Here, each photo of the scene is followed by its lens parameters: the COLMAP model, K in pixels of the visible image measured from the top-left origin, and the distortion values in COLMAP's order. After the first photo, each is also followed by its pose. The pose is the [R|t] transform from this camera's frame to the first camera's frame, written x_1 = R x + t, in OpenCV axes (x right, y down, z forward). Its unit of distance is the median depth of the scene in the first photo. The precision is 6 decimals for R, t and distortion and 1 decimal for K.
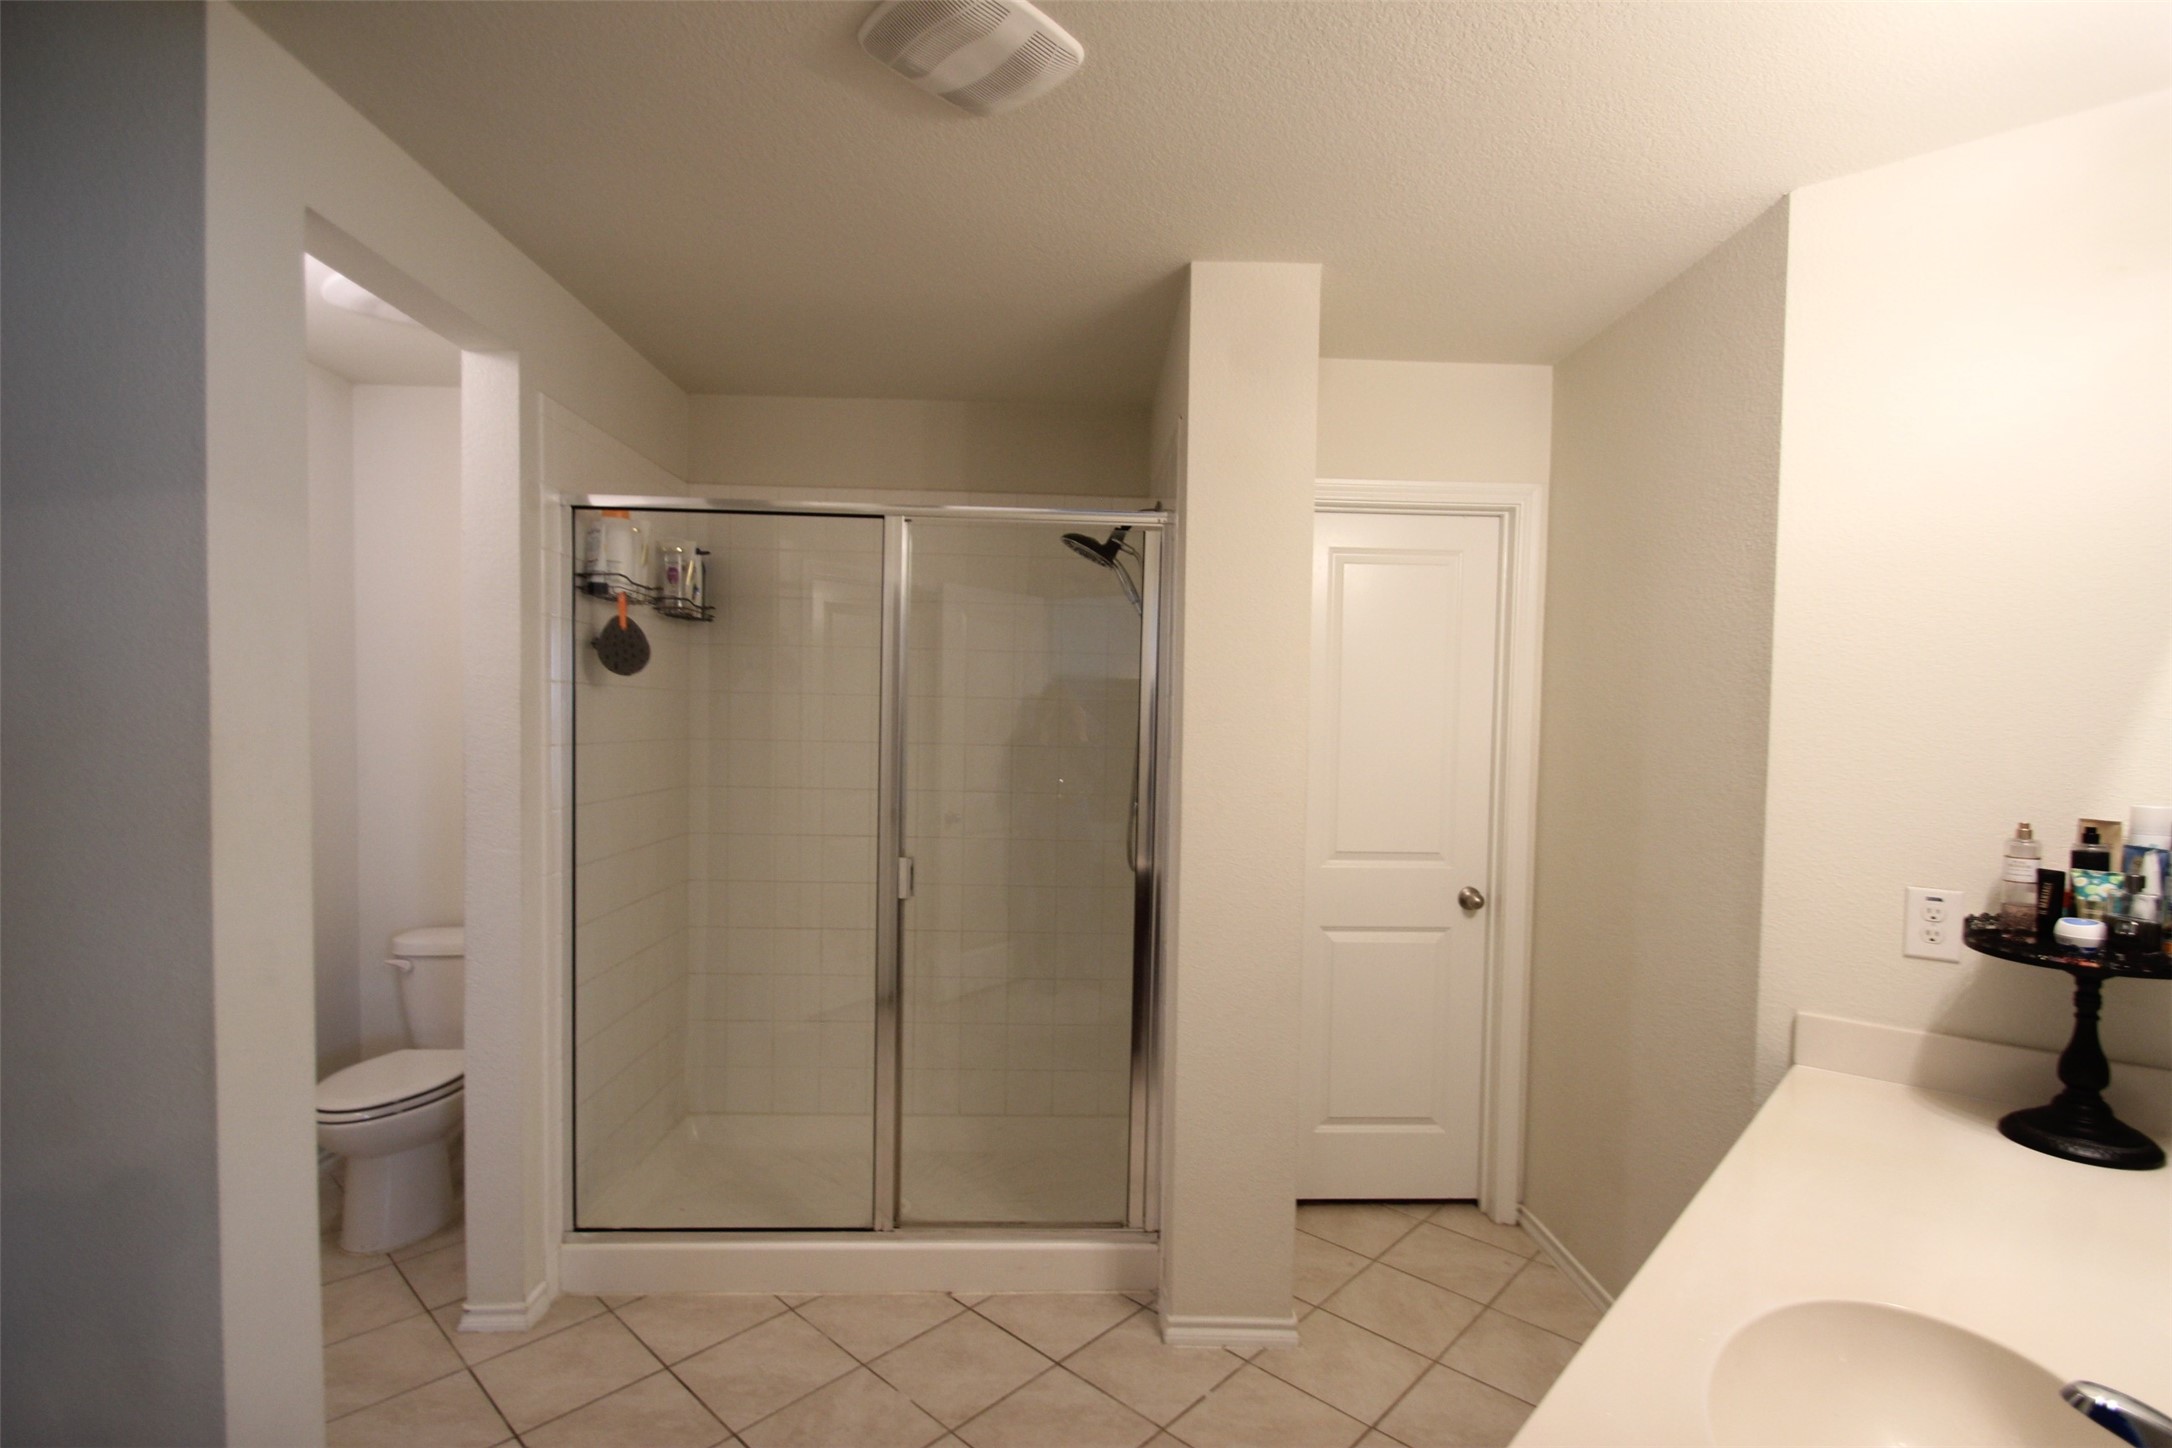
lens RADIAL K [[1008.3, 0, 1100.0], [0, 1008.3, 762.2], [0, 0, 1]] dist [0.018187, -0.020054]
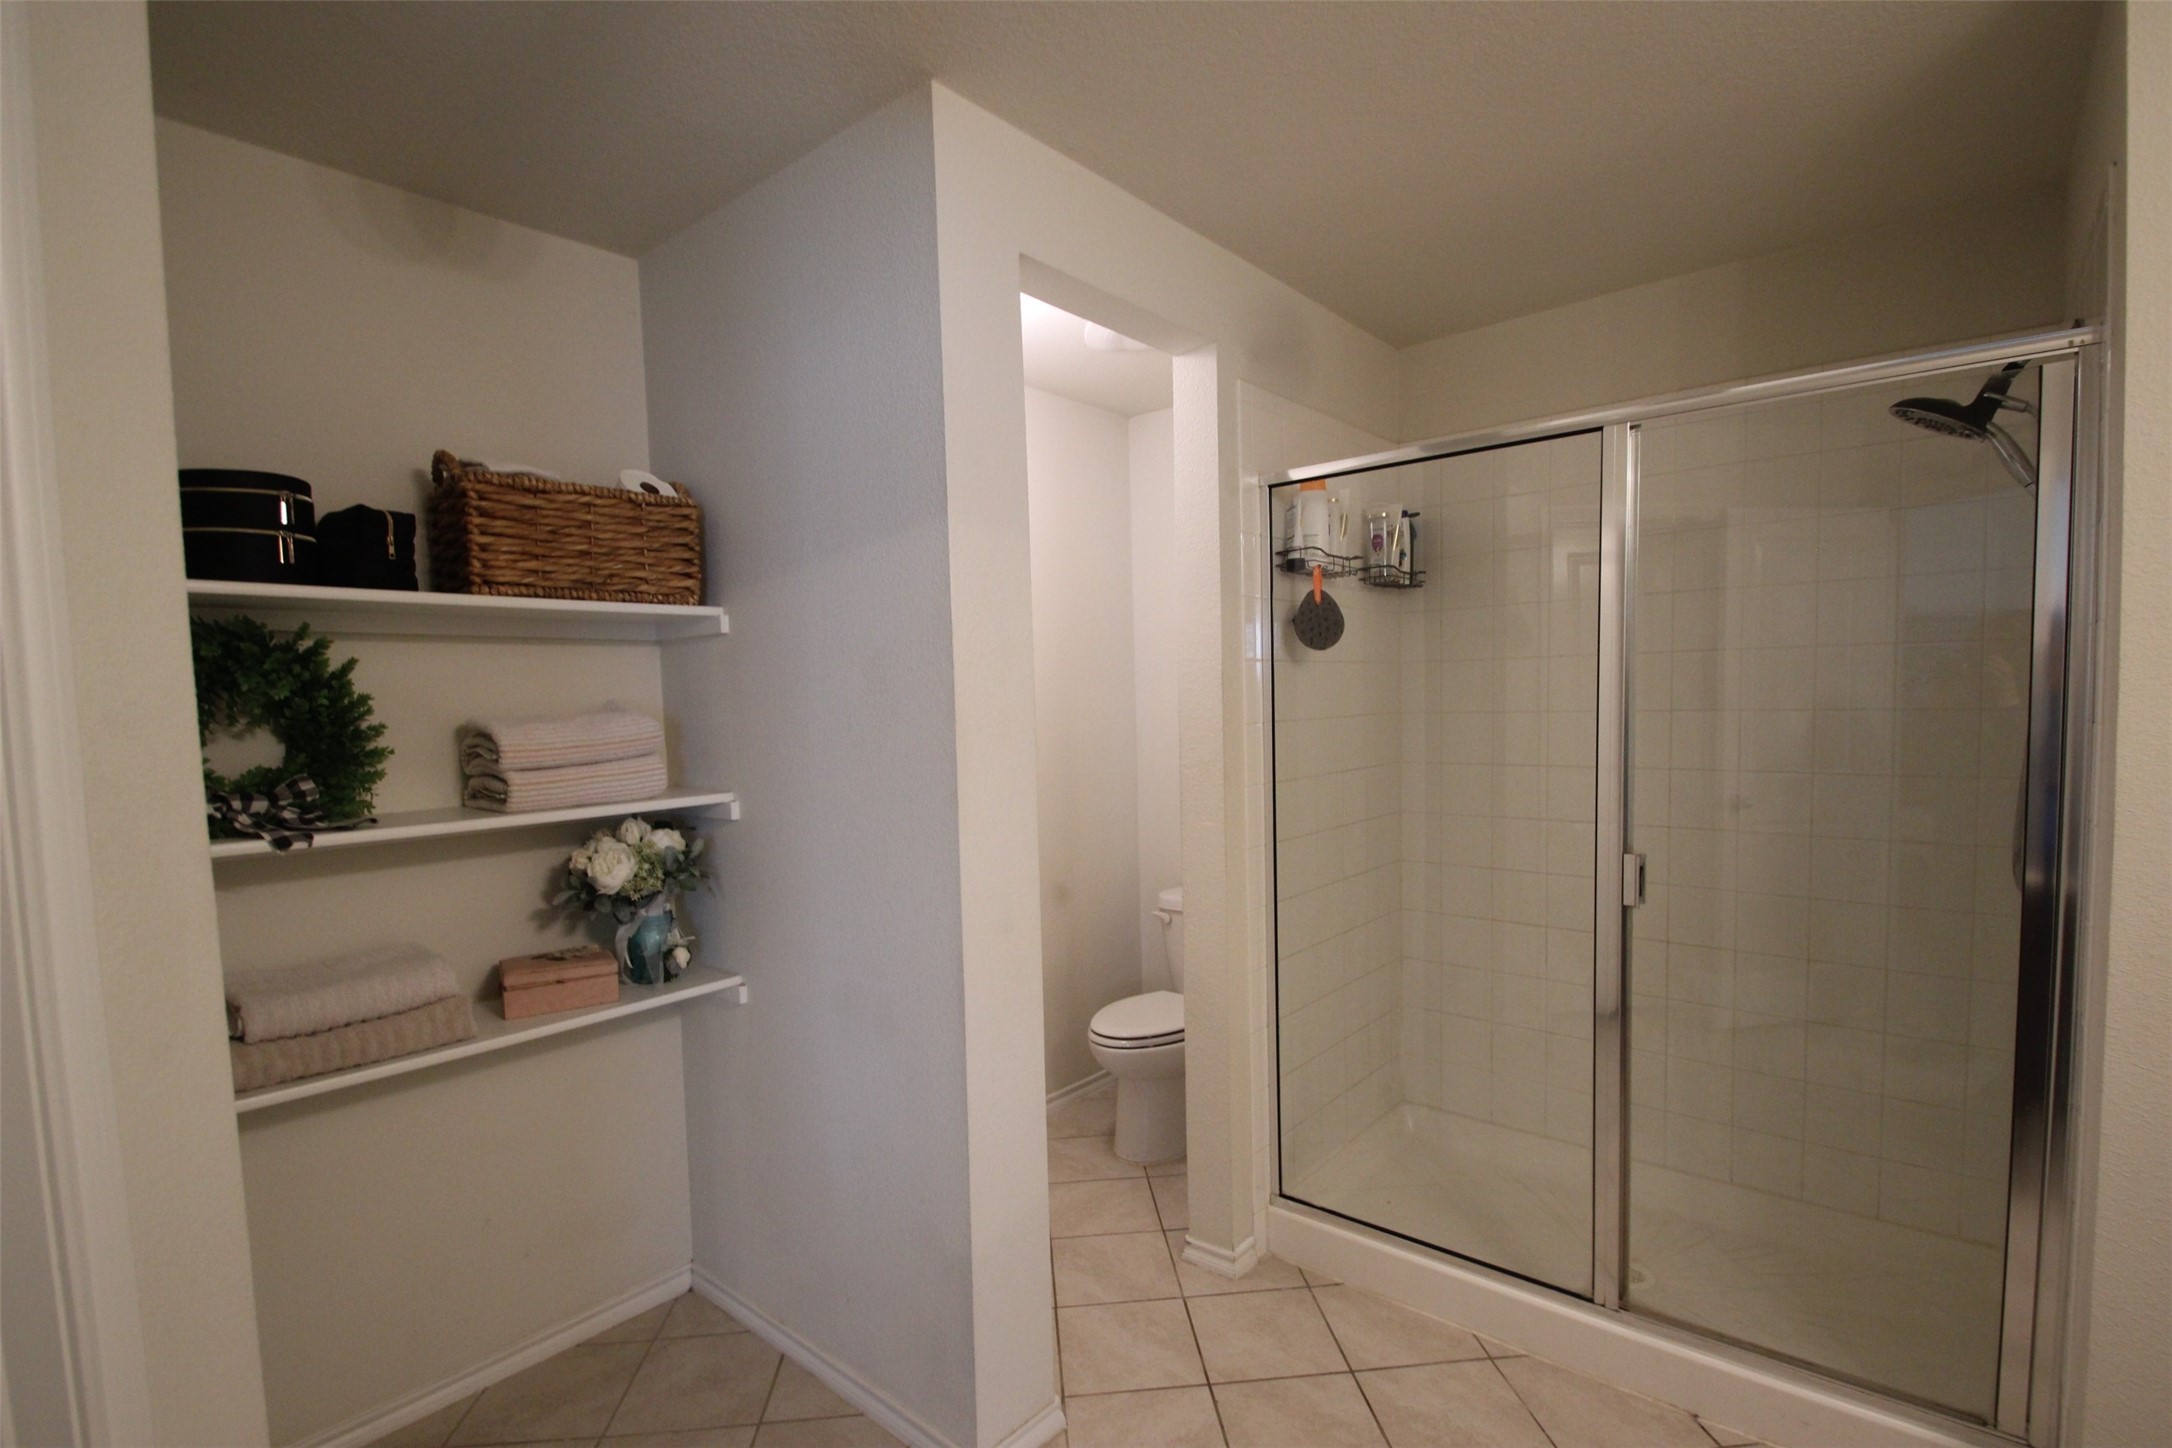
lens RADIAL K [[1008.3, 0, 1100.0], [0, 1008.3, 762.2], [0, 0, 1]] dist [0.018187, -0.020054]
pose [[0.740935, 0.004835, -0.671560, 0.031451], [0.012144, 0.999714, 0.020596, 0.000330], [0.671467, -0.023416, 0.740664, 0.128127]]
